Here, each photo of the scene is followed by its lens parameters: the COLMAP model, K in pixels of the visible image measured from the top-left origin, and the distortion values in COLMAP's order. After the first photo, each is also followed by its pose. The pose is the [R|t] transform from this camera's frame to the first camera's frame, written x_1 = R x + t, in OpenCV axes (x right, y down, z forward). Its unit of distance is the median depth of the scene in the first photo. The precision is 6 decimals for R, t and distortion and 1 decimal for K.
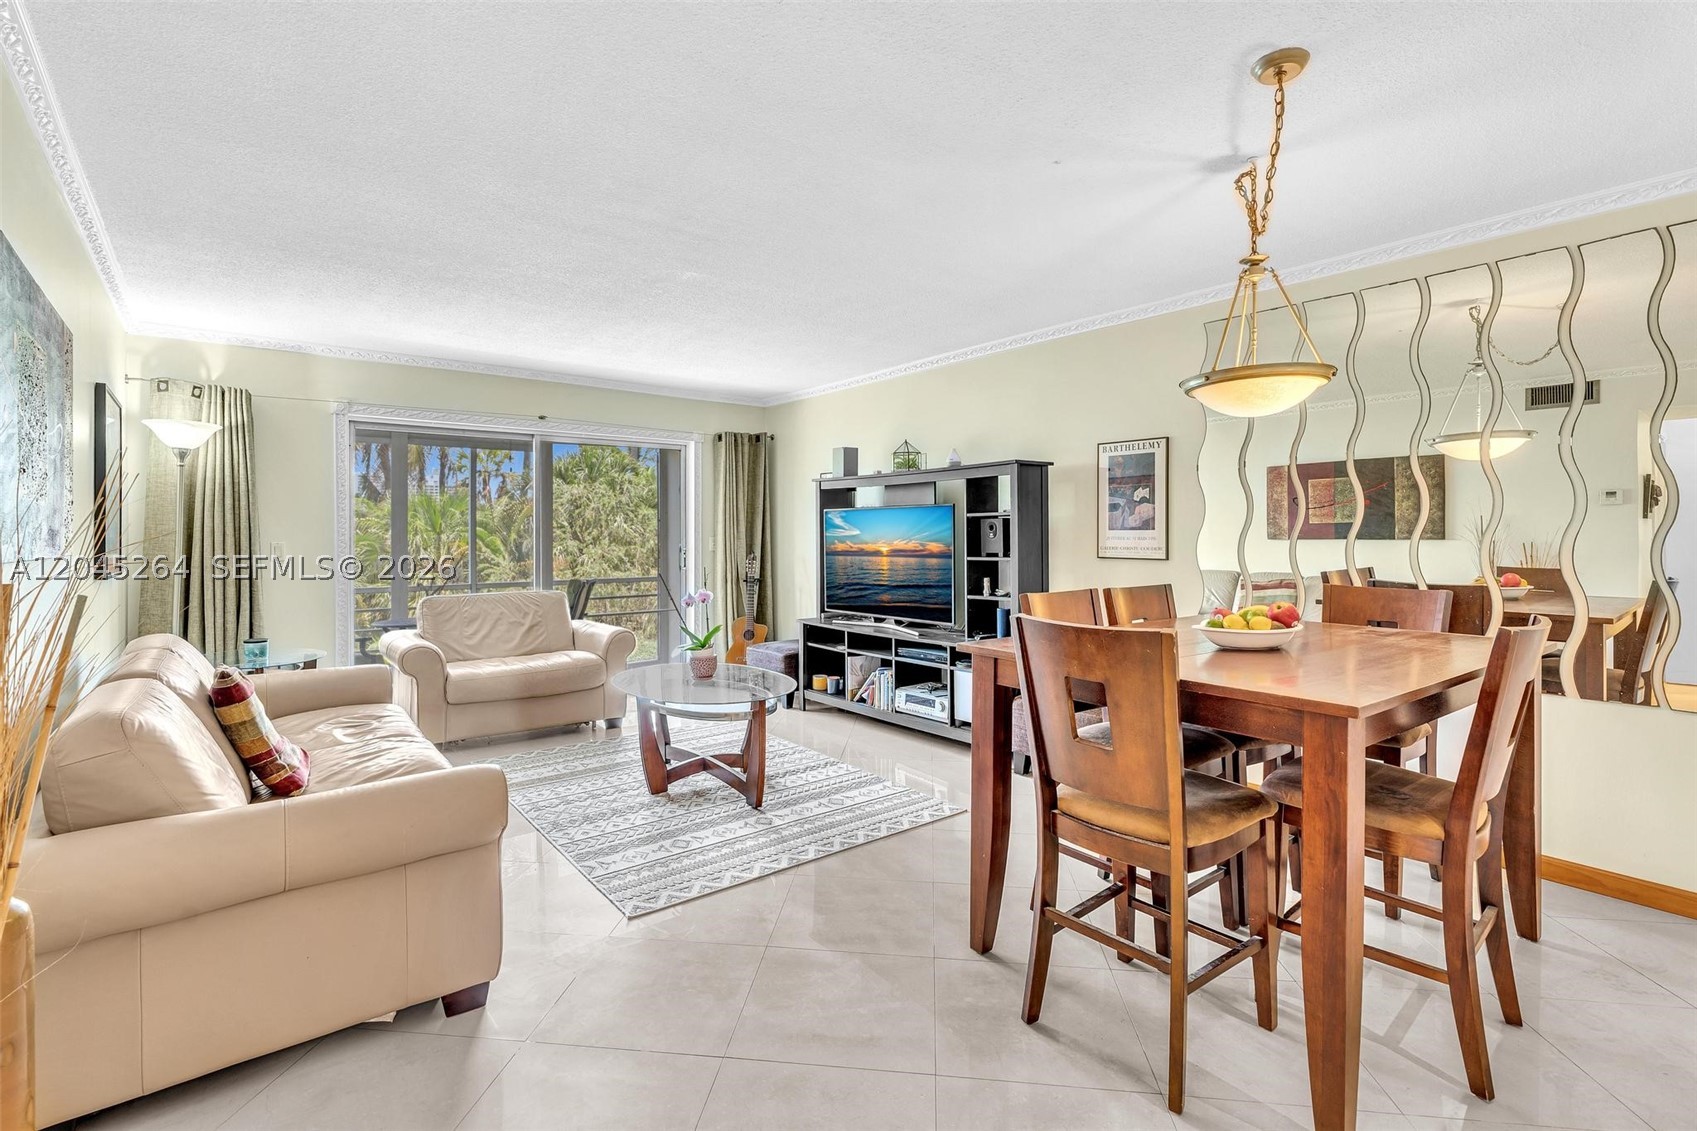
lens RADIAL K [[787.8, 0, 836.5], [0, 787.8, 533.5], [0, 0, 1]] dist [-0.003508, -0.000397]
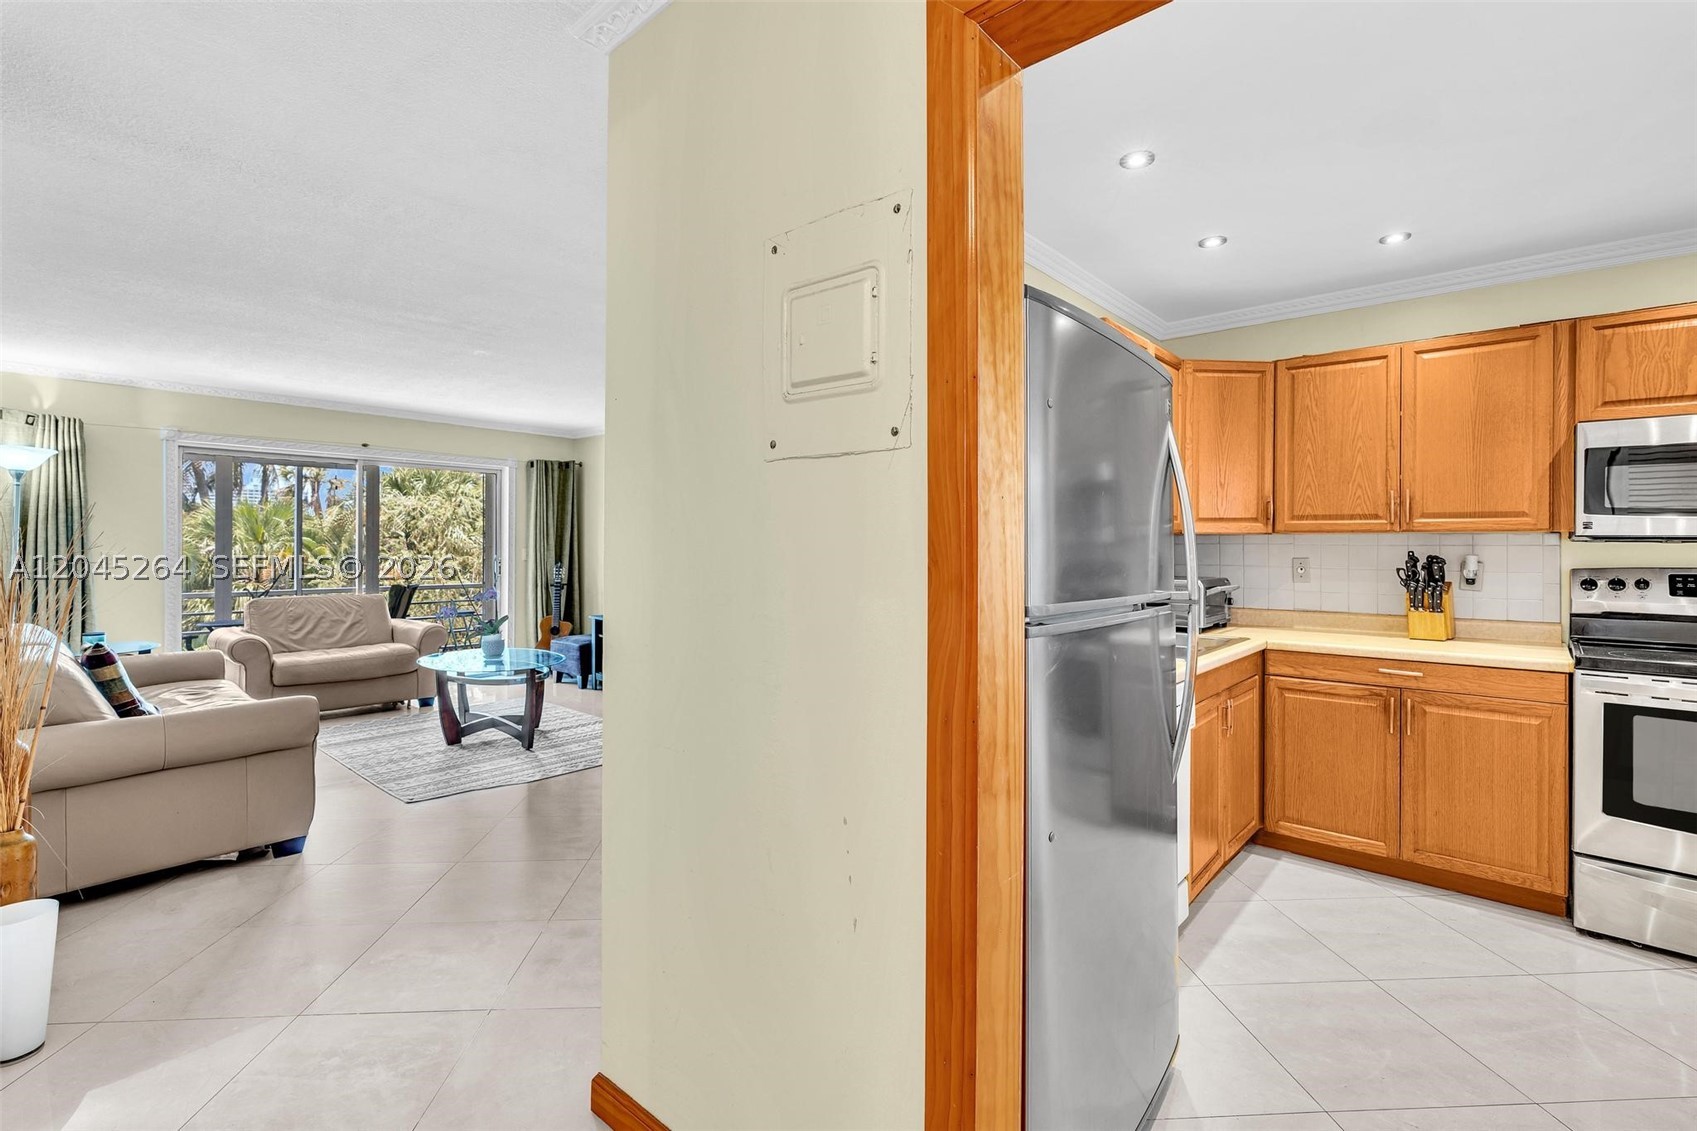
lens RADIAL K [[766.4, 0, 844.0], [0, 766.4, 545.8], [0, 0, 1]] dist [-0.003431, 0.000538]
pose [[0.982907, 0.005888, 0.184008, 0.143415], [-0.005966, 0.999982, -0.000129, -0.003218], [-0.184006, -0.000971, 0.982925, -0.302518]]
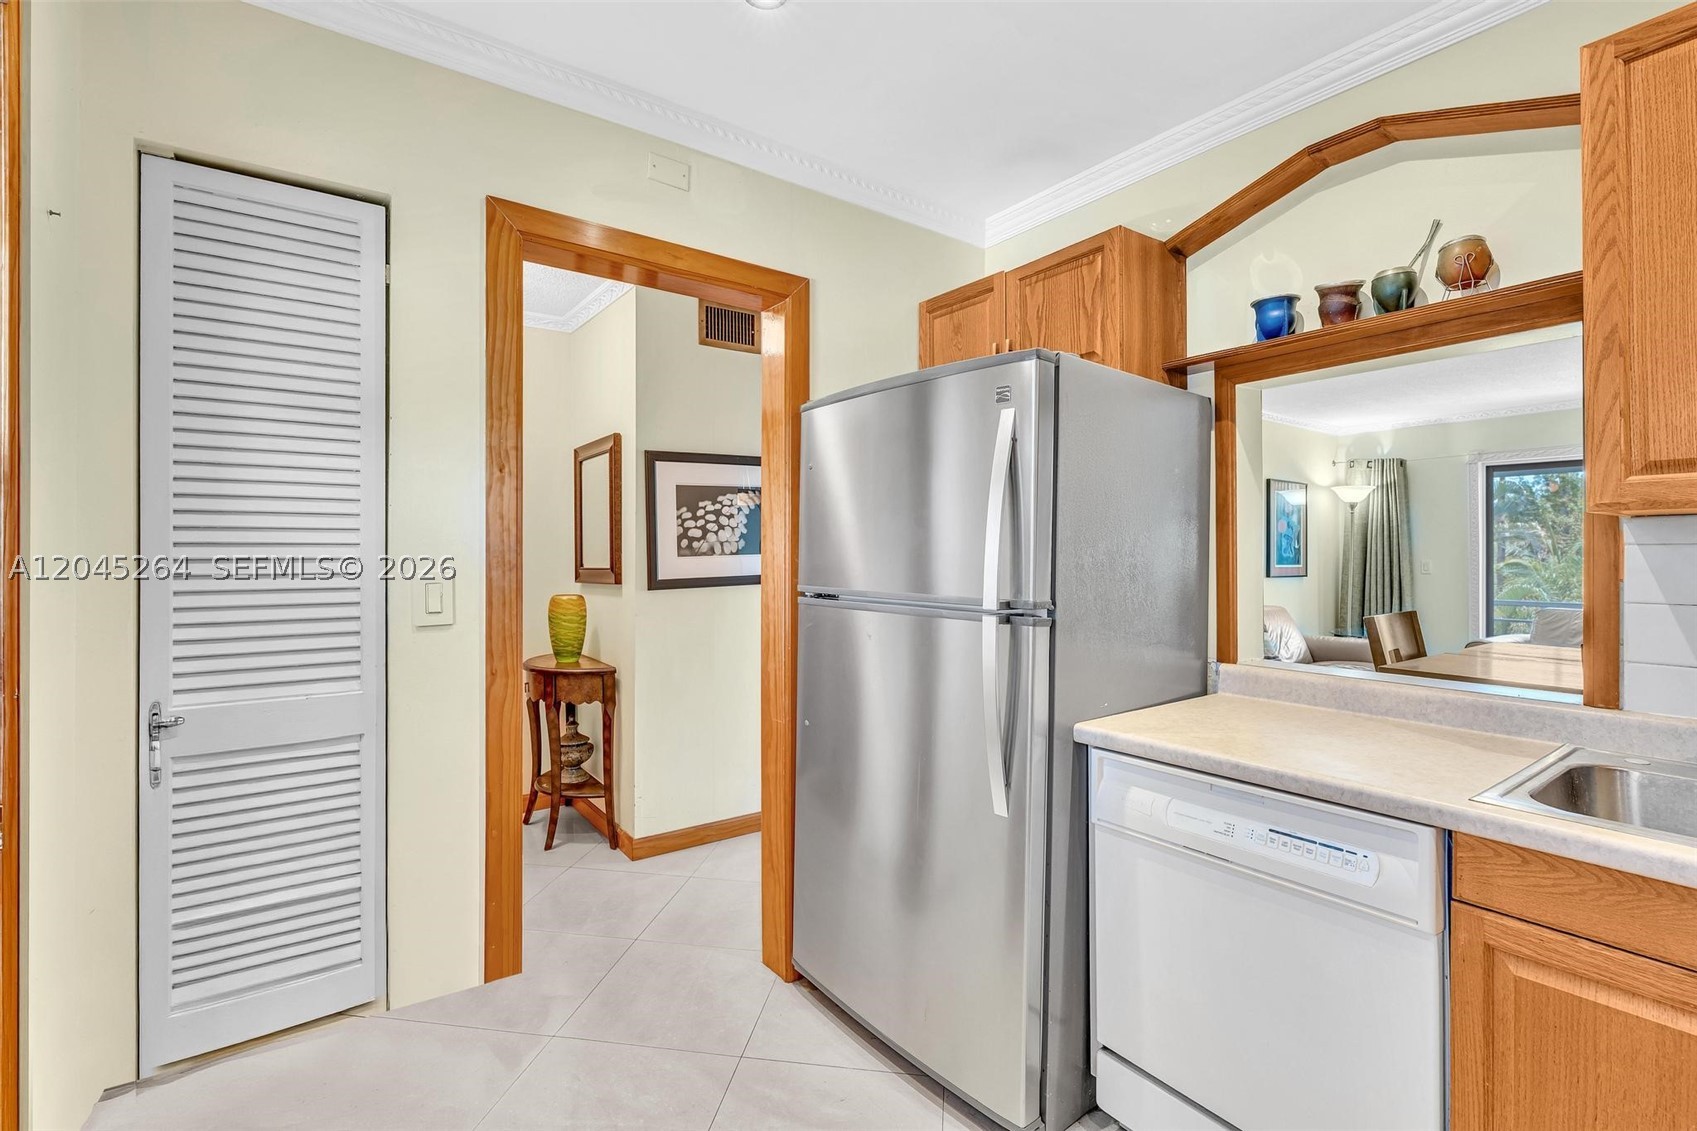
lens RADIAL K [[767.3, 0, 845.2], [0, 767.3, 552.2], [0, 0, 1]] dist [-0.002912, 0.000928]
pose [[-0.035521, -0.001357, -0.999368, 0.737105], [0.000930, 0.999999, -0.001391, -0.002442], [0.999369, -0.000979, -0.035519, -0.004294]]
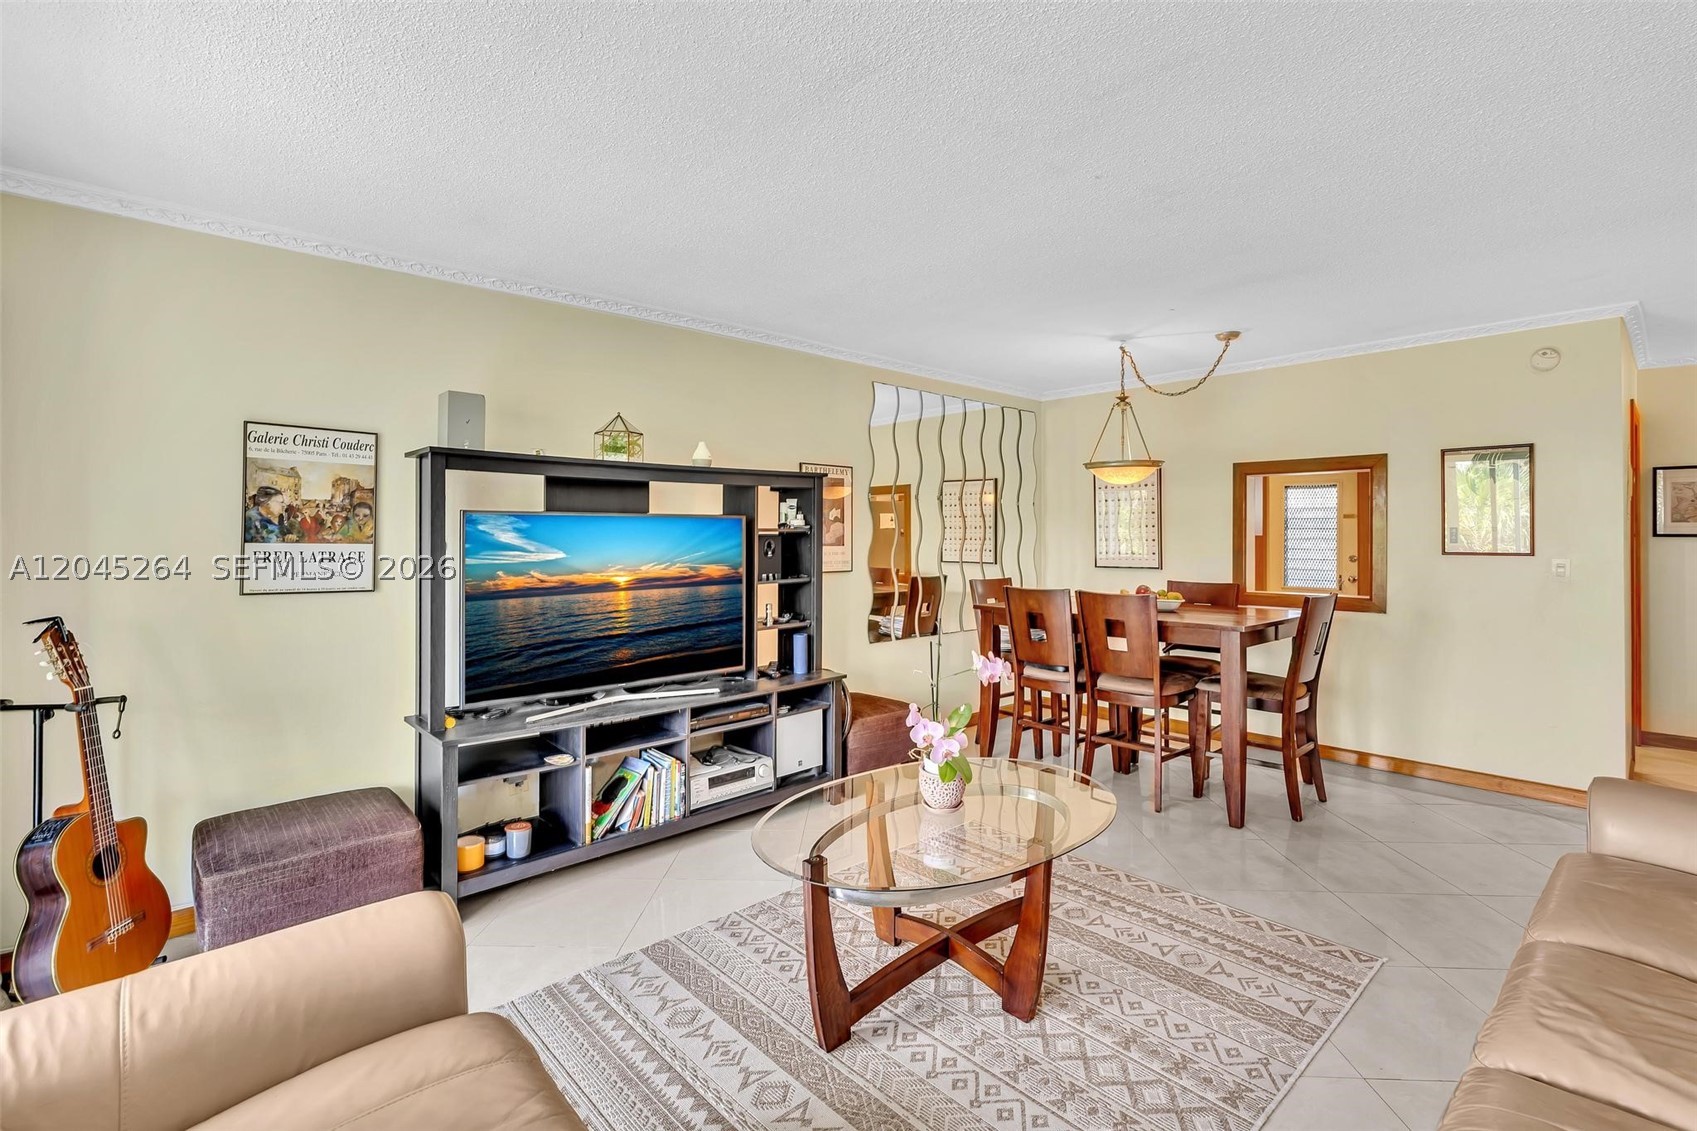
lens RADIAL K [[778.3, 0, 830.2], [0, 778.3, 533.2], [0, 0, 1]] dist [-0.000852, 0.000132]
pose [[-0.068336, 0.003351, 0.997657, -0.643791], [0.001007, 0.999994, -0.003290, -0.016932], [-0.997662, 0.000780, -0.068339, 0.962092]]
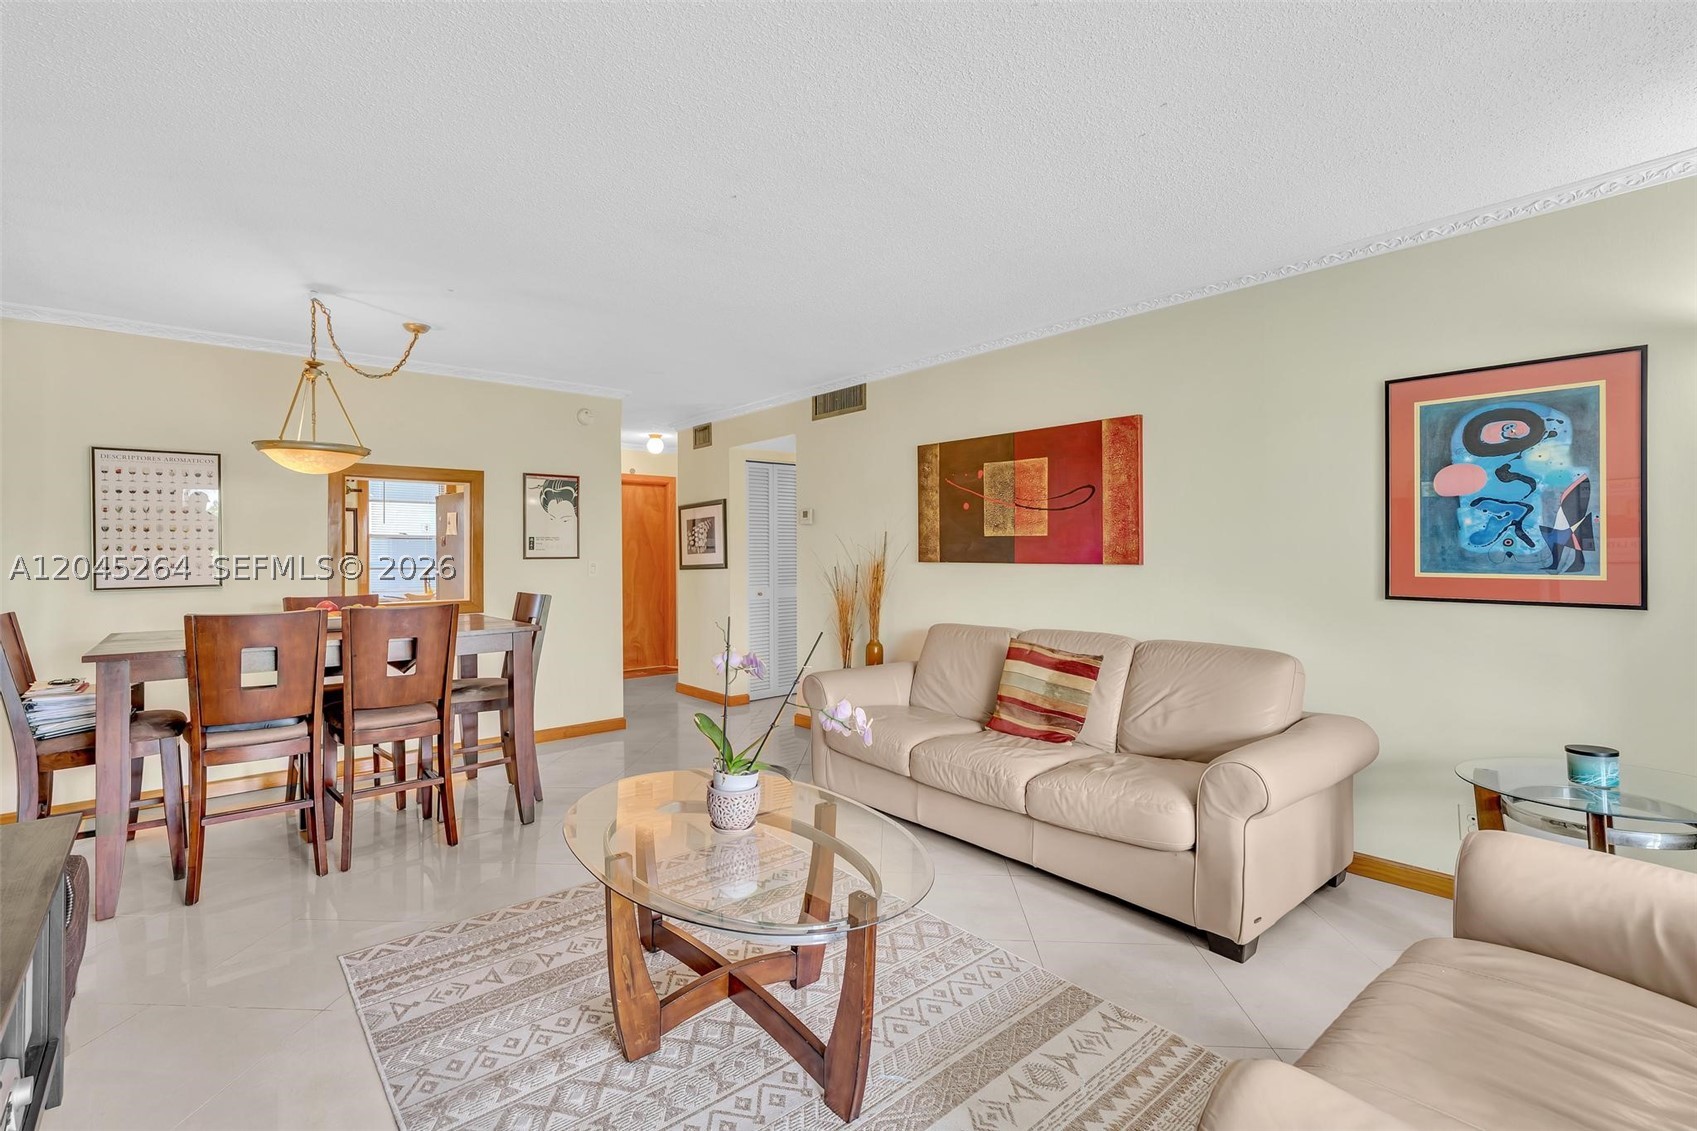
lens RADIAL K [[767.3, 0, 845.2], [0, 767.3, 552.2], [0, 0, 1]] dist [-0.002912, 0.000928]
pose [[-0.998699, 0.007999, -0.050356, -0.188513], [0.008085, 0.999966, -0.001502, 0.000959], [0.050342, -0.001907, -0.998730, 1.301033]]
